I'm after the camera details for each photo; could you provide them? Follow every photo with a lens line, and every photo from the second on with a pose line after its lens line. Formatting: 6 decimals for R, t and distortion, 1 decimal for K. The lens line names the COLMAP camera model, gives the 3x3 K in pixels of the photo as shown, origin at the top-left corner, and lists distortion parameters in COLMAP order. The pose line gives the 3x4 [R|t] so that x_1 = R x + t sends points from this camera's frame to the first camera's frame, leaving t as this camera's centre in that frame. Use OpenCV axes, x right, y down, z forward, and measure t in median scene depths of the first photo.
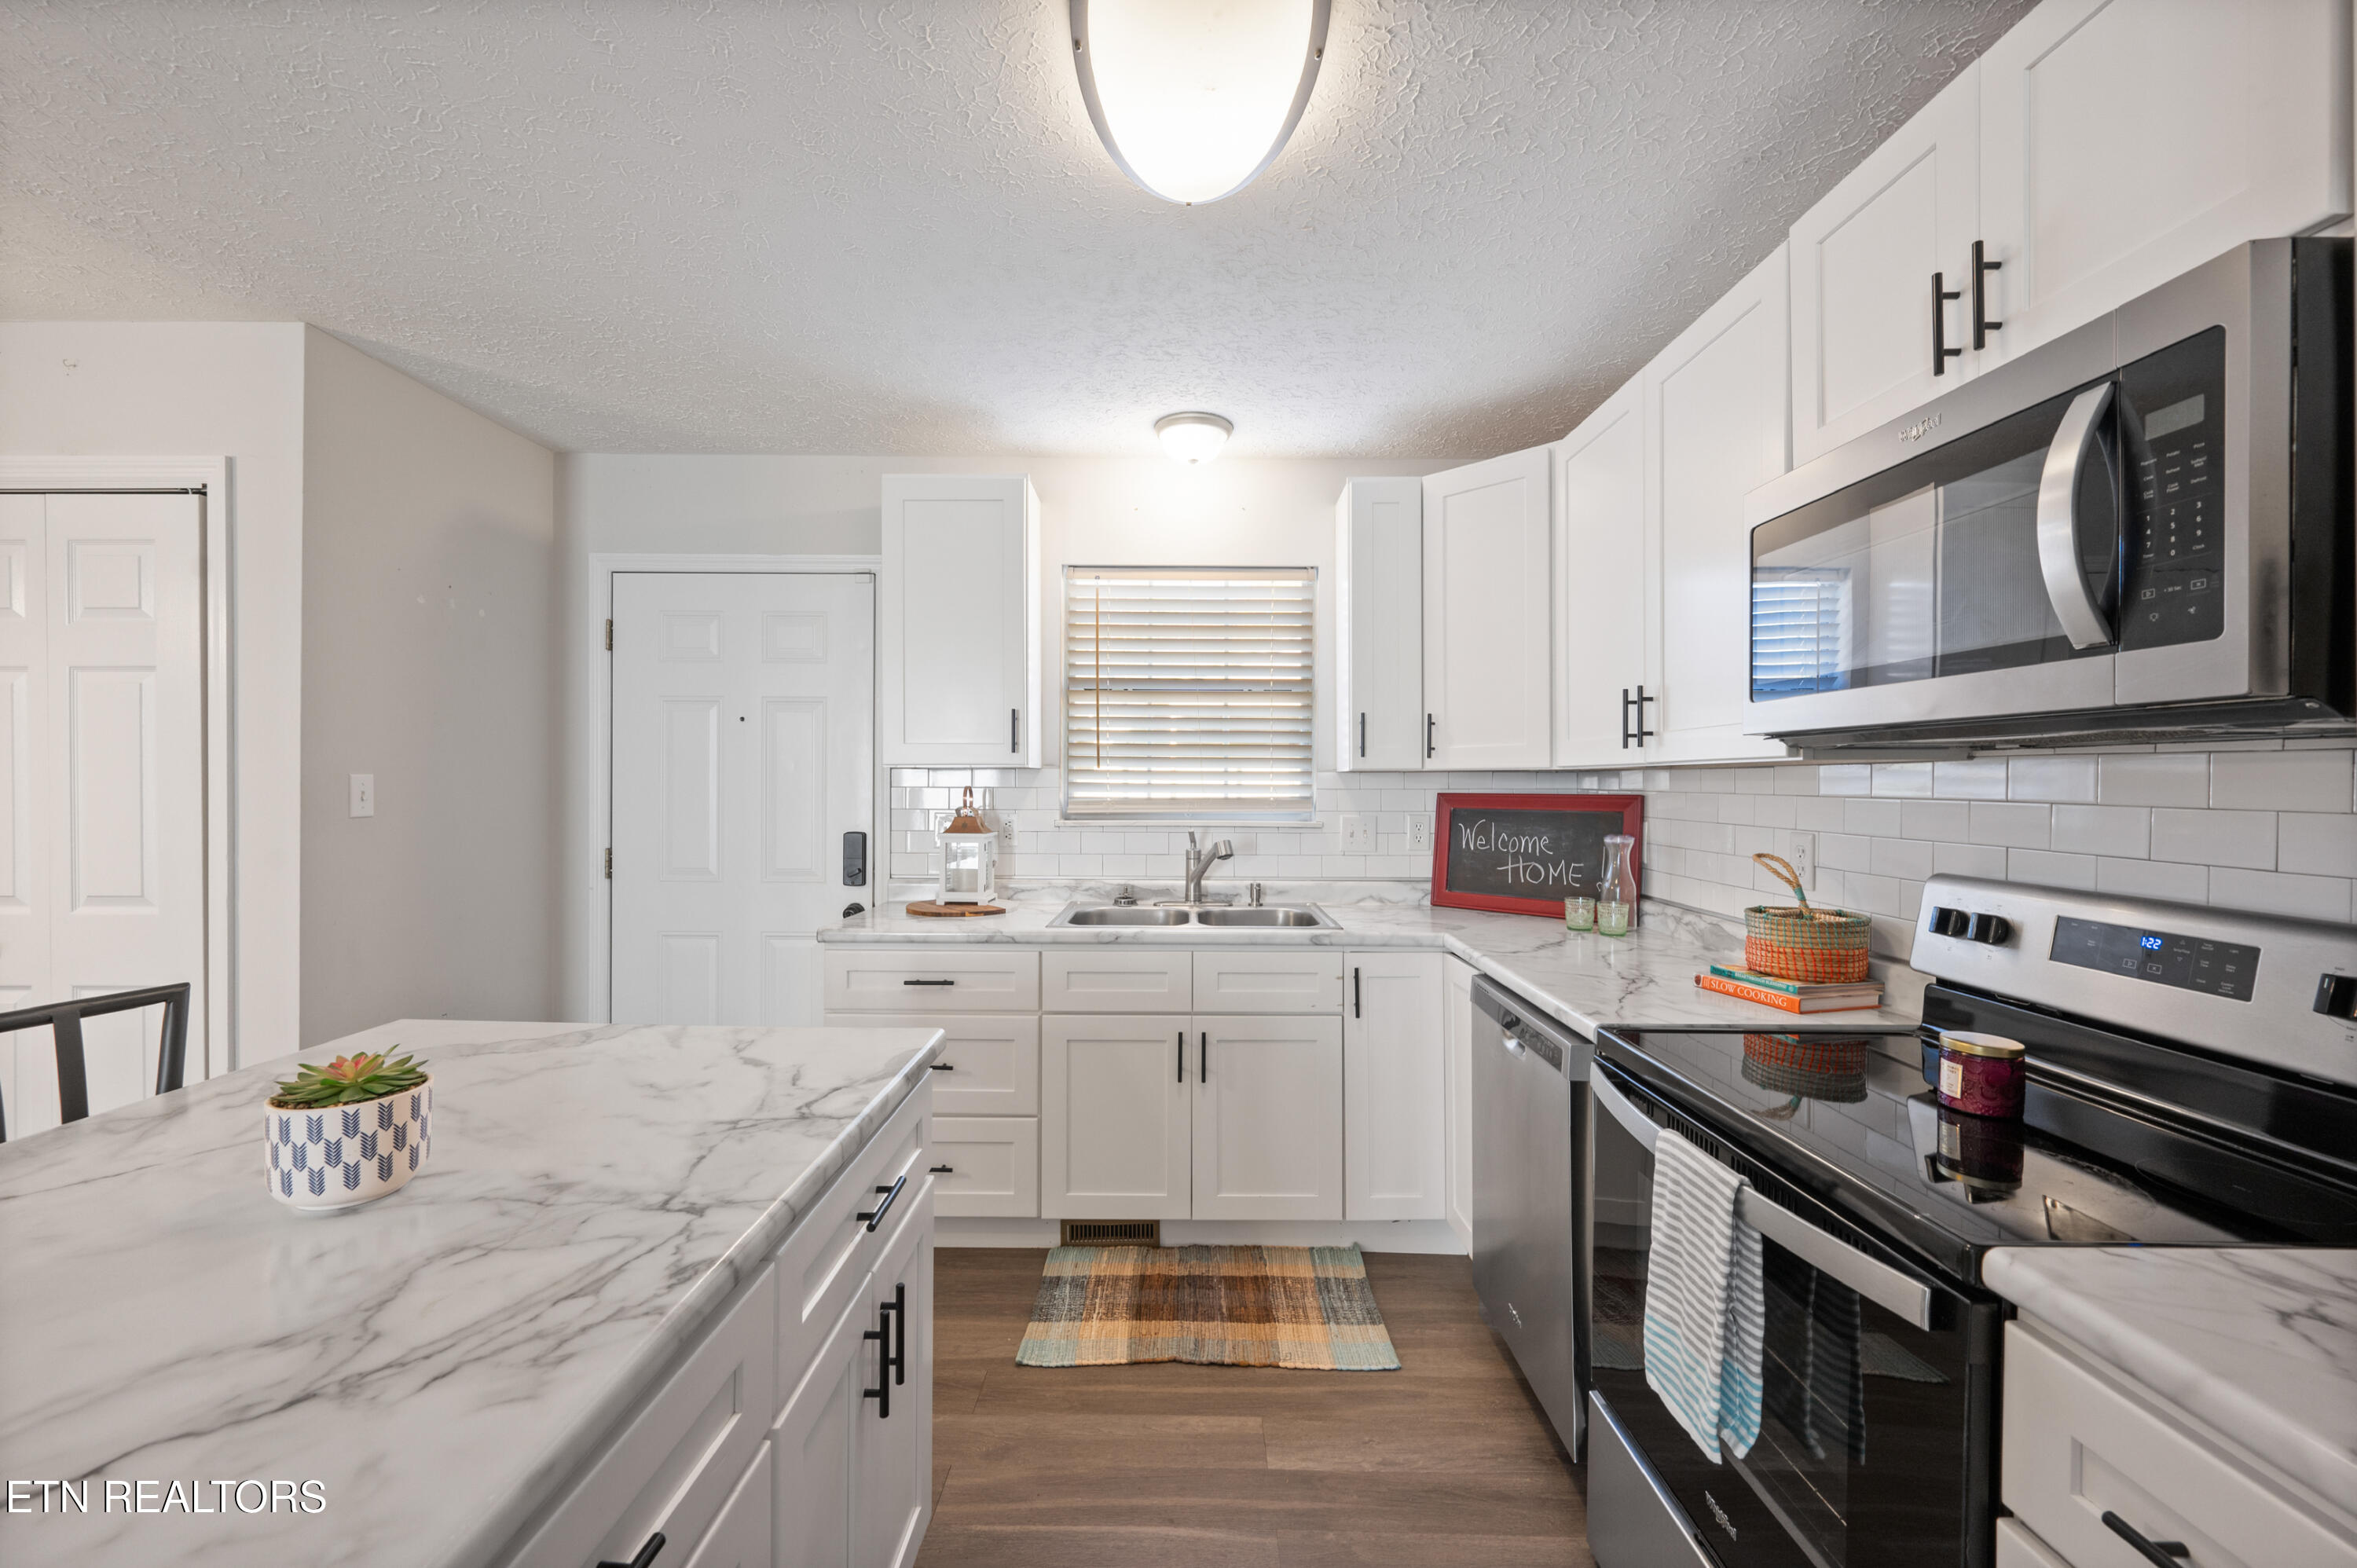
lens RADIAL K [[946.5, 0, 1181.4], [0, 946.5, 785.9], [0, 0, 1]] dist [-0.000929, -0.000427]
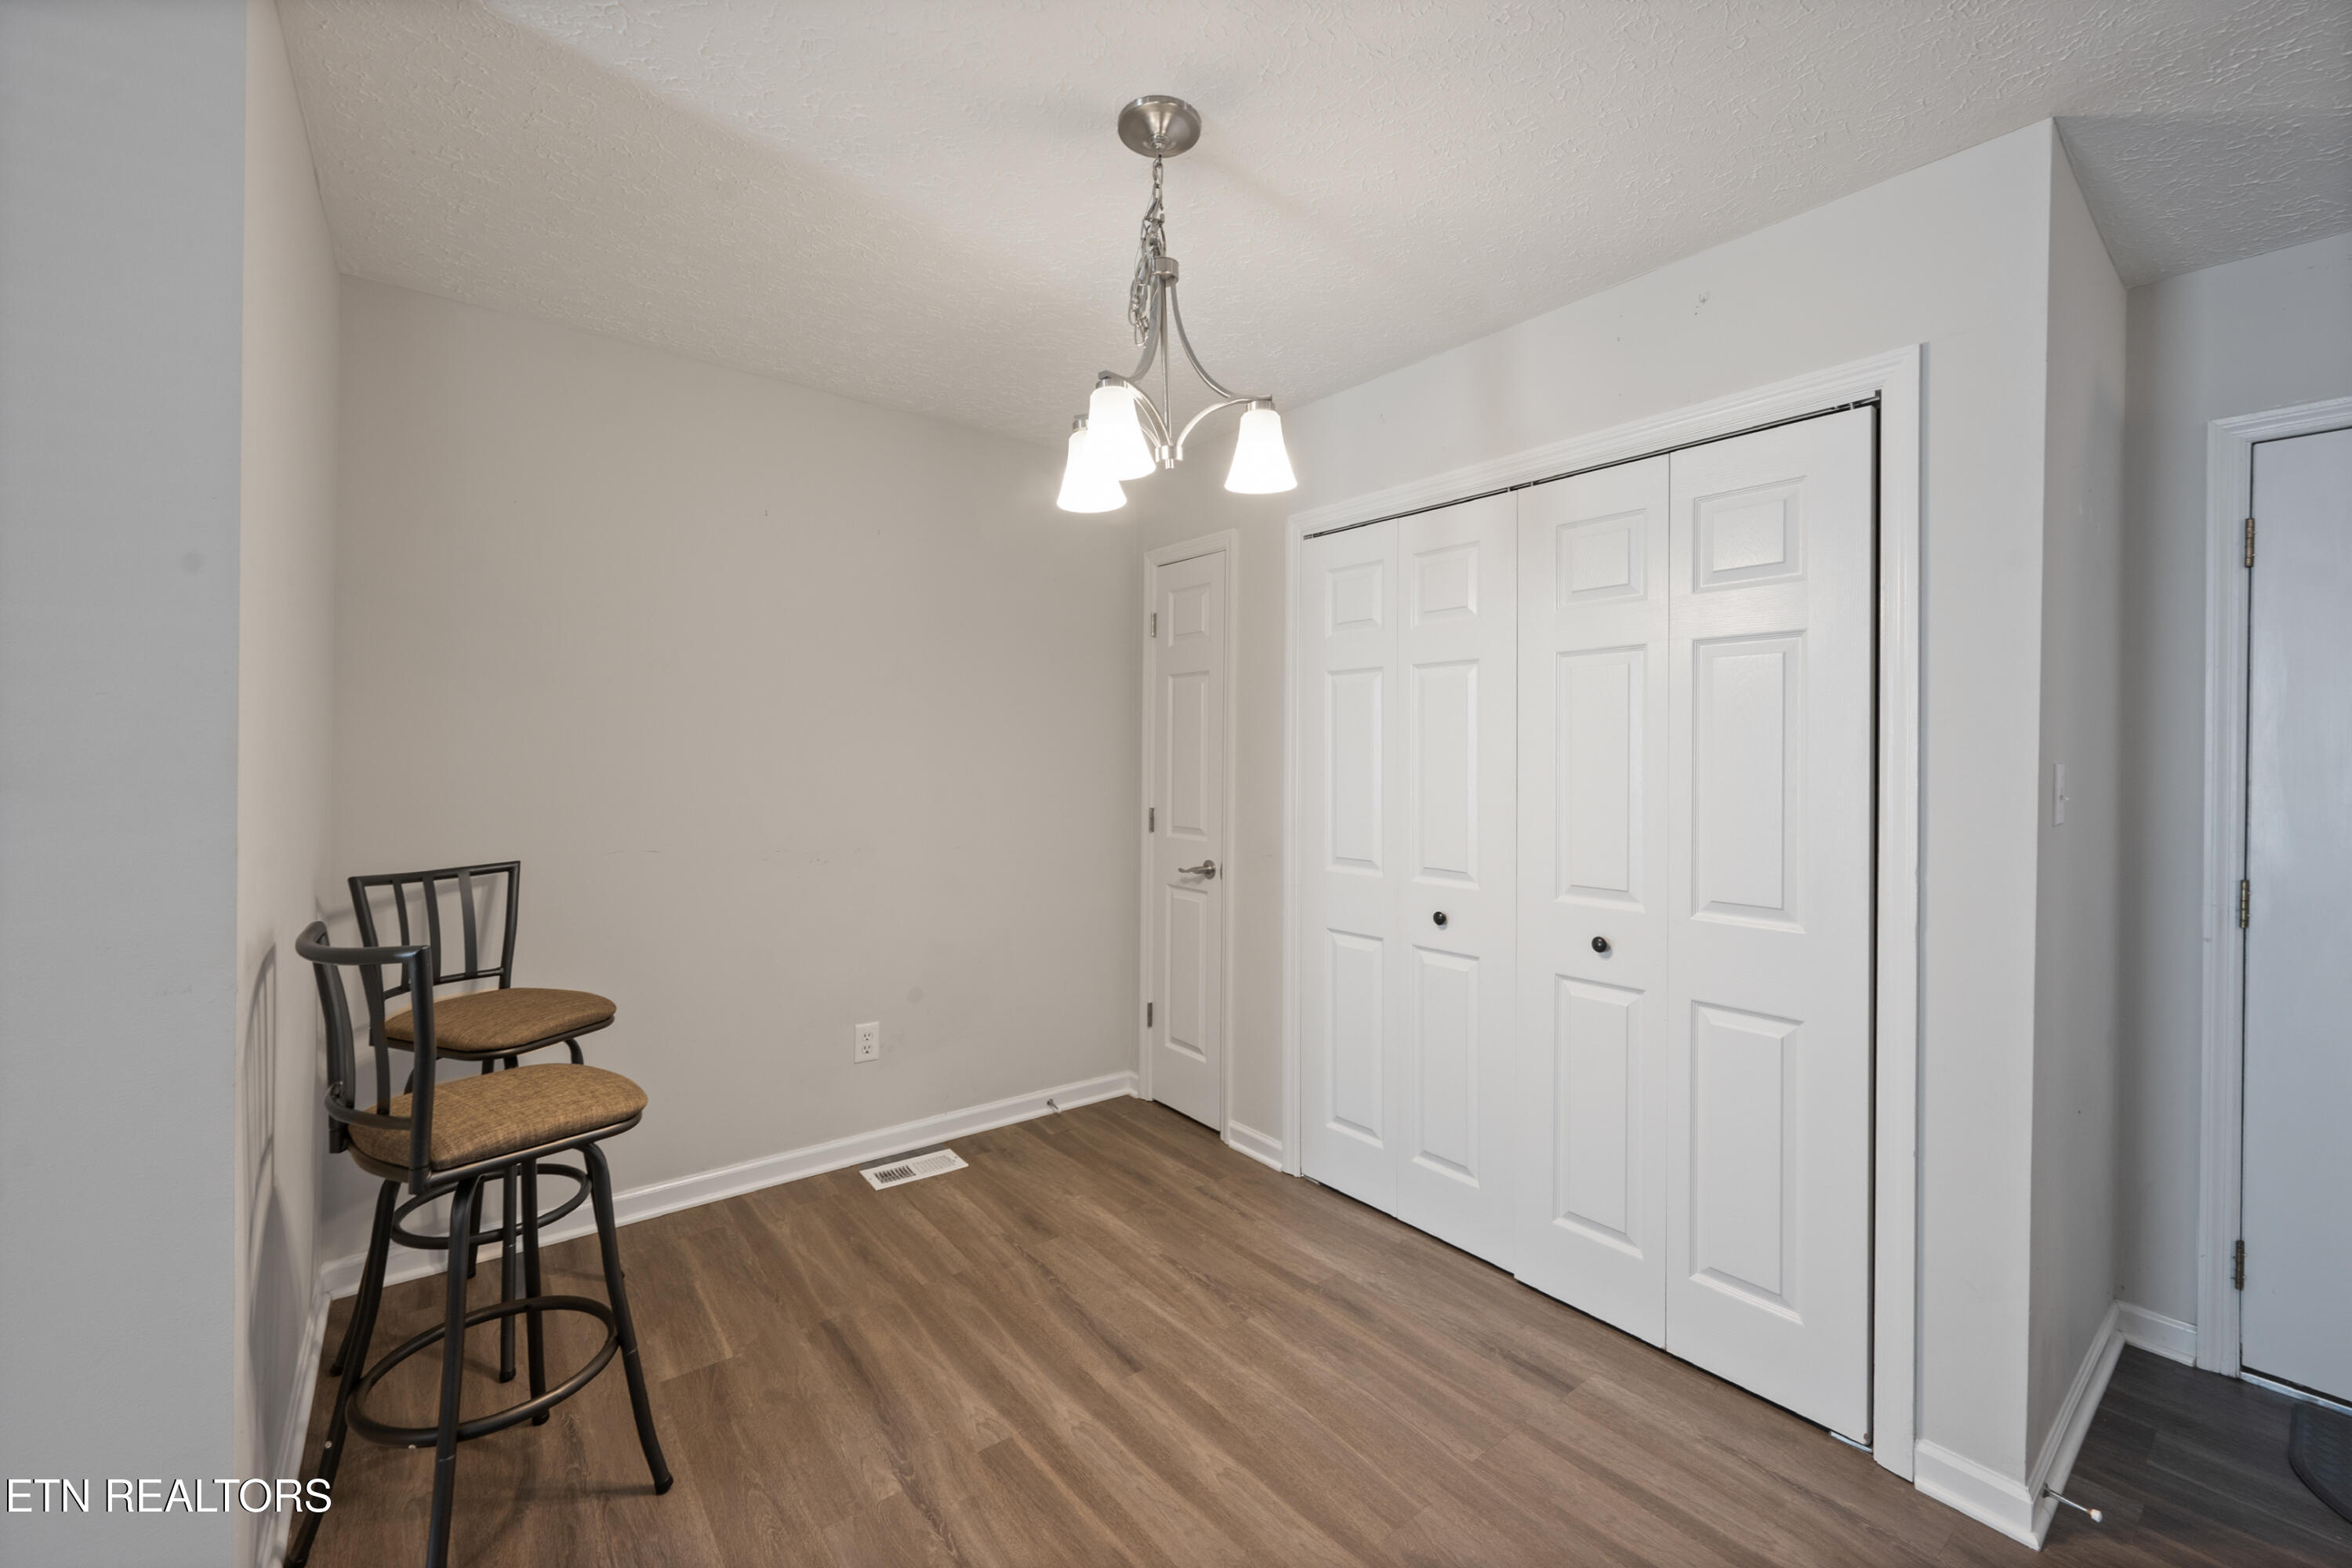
lens RADIAL K [[939.8, 0, 1156.9], [0, 939.8, 759.0], [0, 0, 1]] dist [-0.003012, -0.000496]
pose [[0.630874, 0.004247, -0.775873, -0.806946], [-0.014393, 0.999877, -0.006229, -0.001156], [0.775752, 0.015097, 0.630858, 0.053149]]
